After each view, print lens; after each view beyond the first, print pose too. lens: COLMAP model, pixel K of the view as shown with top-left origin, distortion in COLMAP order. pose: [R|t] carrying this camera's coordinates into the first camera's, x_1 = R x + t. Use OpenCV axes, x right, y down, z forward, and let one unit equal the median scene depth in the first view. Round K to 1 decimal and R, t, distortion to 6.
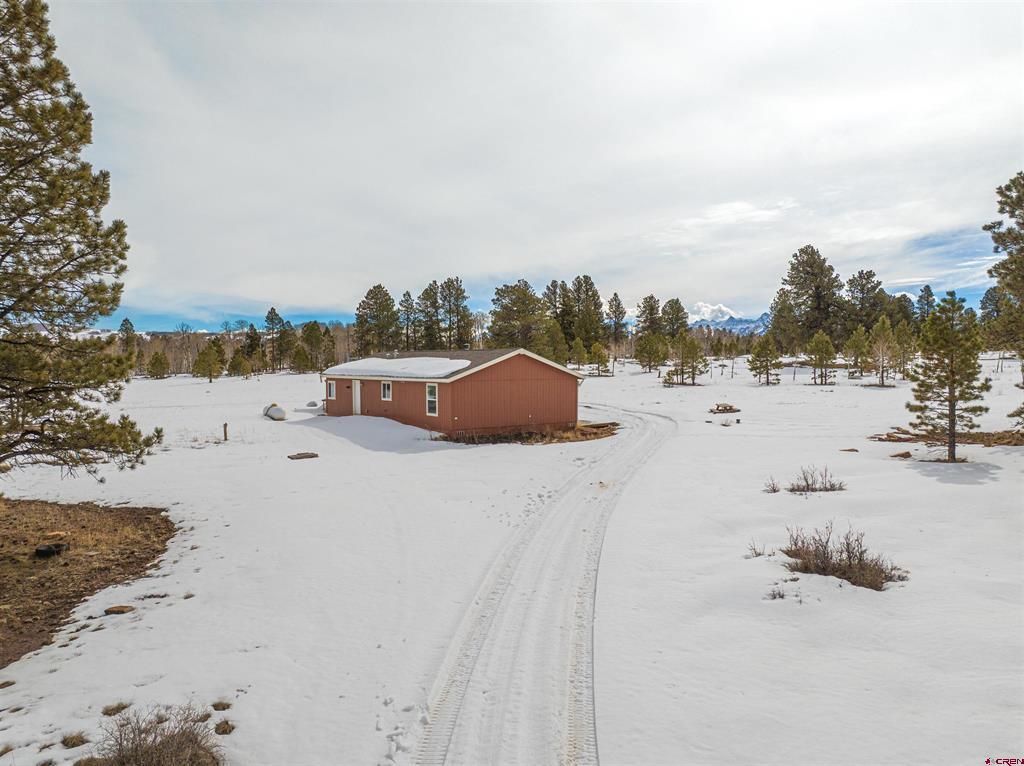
lens RADIAL K [[719.6, 0, 512.0], [0, 719.6, 383.0], [0, 0, 1]] dist [-0.035413, 0.000316]
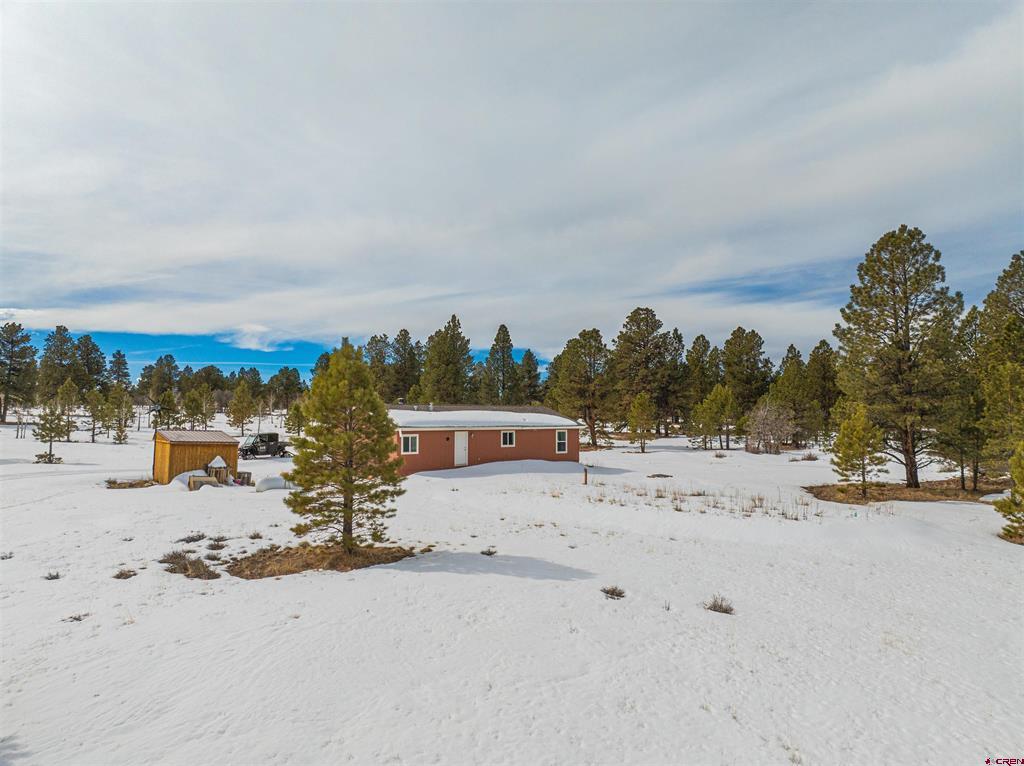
lens RADIAL K [[719.6, 0, 512.0], [0, 719.6, 383.0], [0, 0, 1]] dist [-0.035413, 0.000316]
pose [[-0.077400, 0.057476, 0.995342, -0.336330], [0.033705, 0.997917, -0.055004, -0.003775], [-0.996430, 0.029291, -0.079176, 0.269965]]
